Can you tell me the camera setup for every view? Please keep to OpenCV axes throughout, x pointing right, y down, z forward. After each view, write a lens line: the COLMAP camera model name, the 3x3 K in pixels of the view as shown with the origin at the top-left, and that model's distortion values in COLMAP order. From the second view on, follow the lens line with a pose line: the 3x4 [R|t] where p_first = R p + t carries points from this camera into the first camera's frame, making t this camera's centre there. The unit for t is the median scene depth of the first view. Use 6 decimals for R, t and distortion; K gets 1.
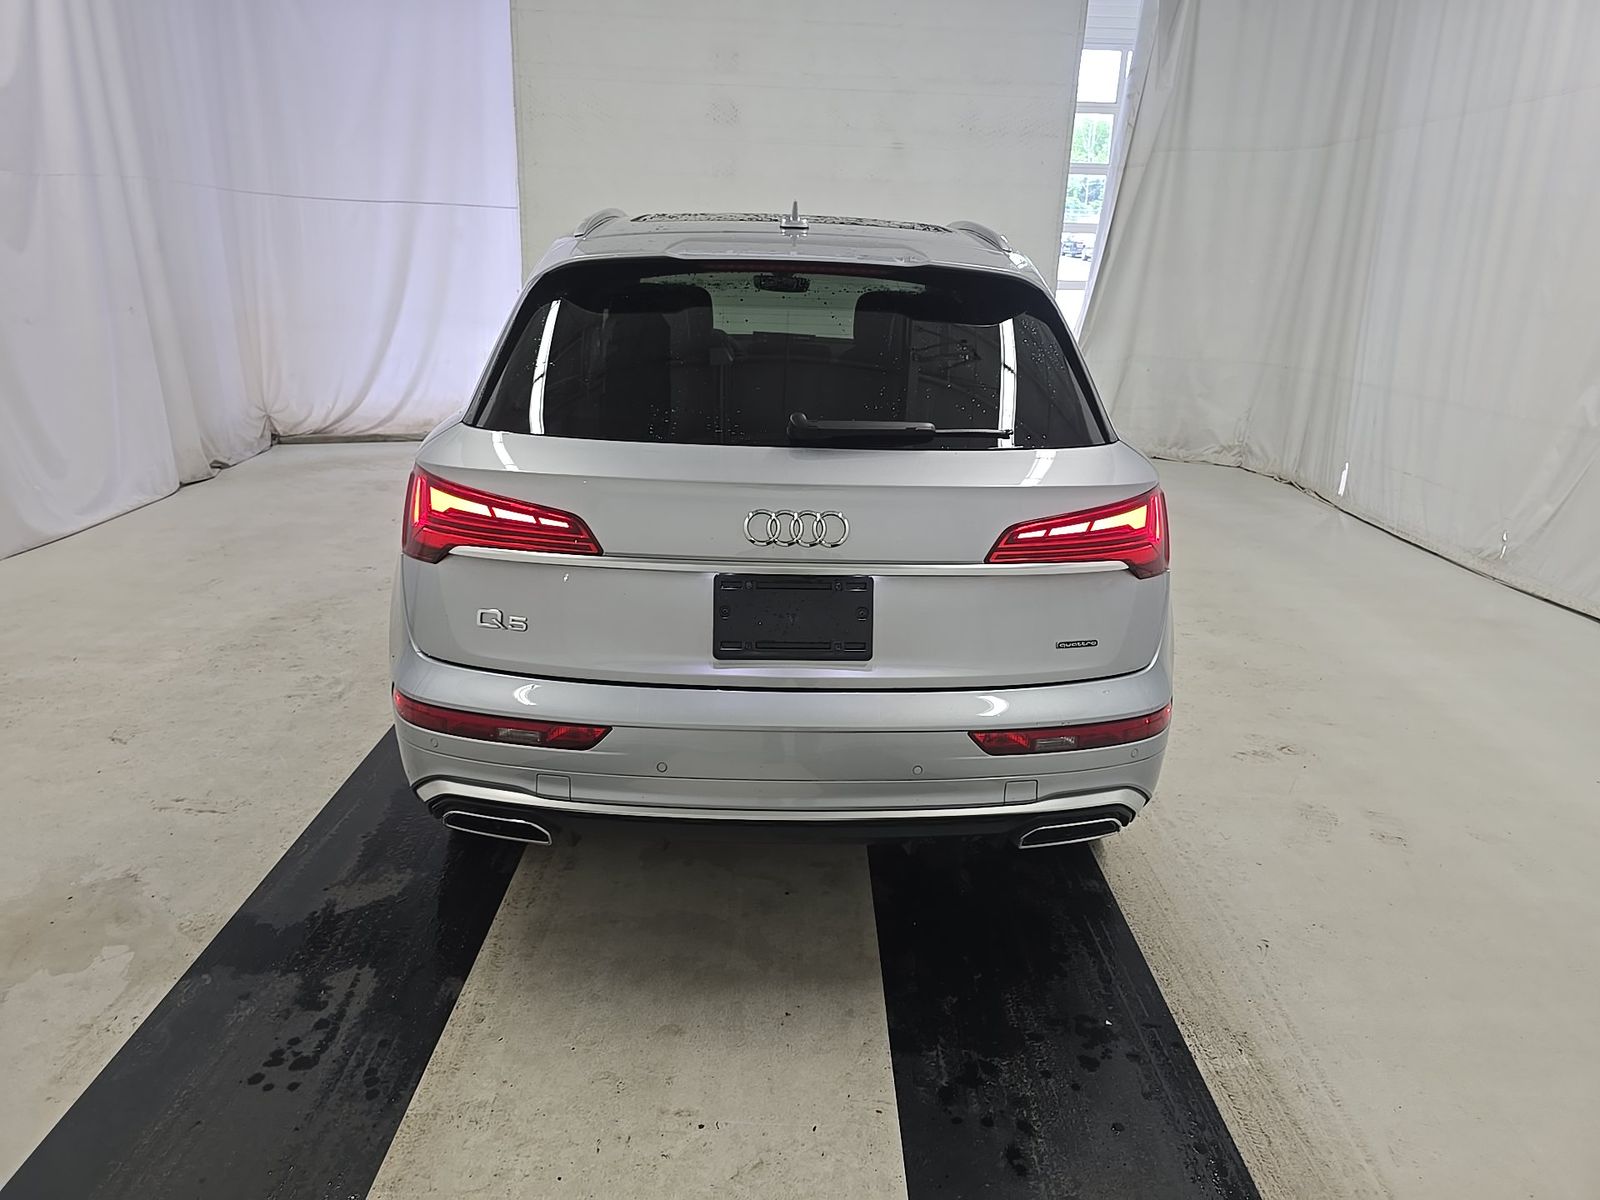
lens RADIAL K [[1074.6, 0, 802.3], [0, 1074.6, 593.5], [0, 0, 1]] dist [0.040528, -0.043185]
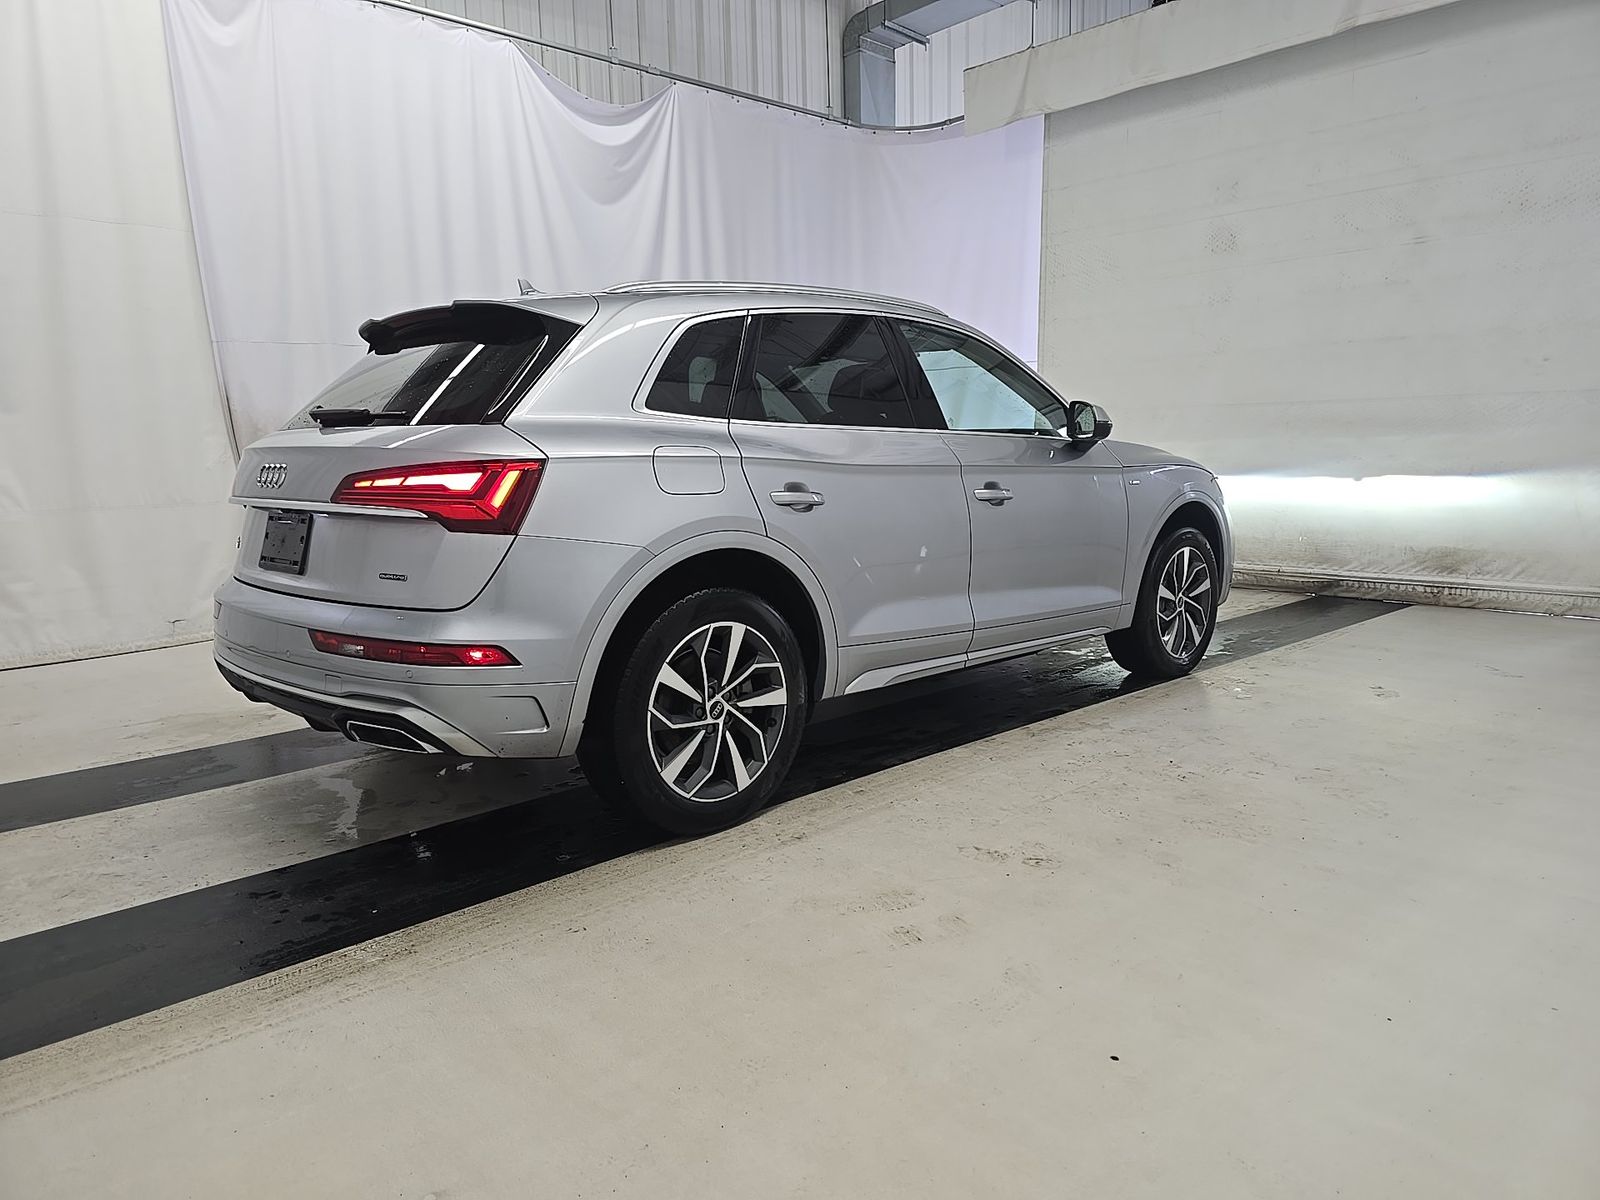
lens RADIAL K [[1074.6, 0, 809.3], [0, 1074.6, 607.8], [0, 0, 1]] dist [0.040528, -0.043185]
pose [[0.676643, 0.062122, -0.733686, 1.493707], [-0.182557, 0.979477, -0.085431, 0.100770], [0.713321, 0.191746, 0.674097, 0.521902]]
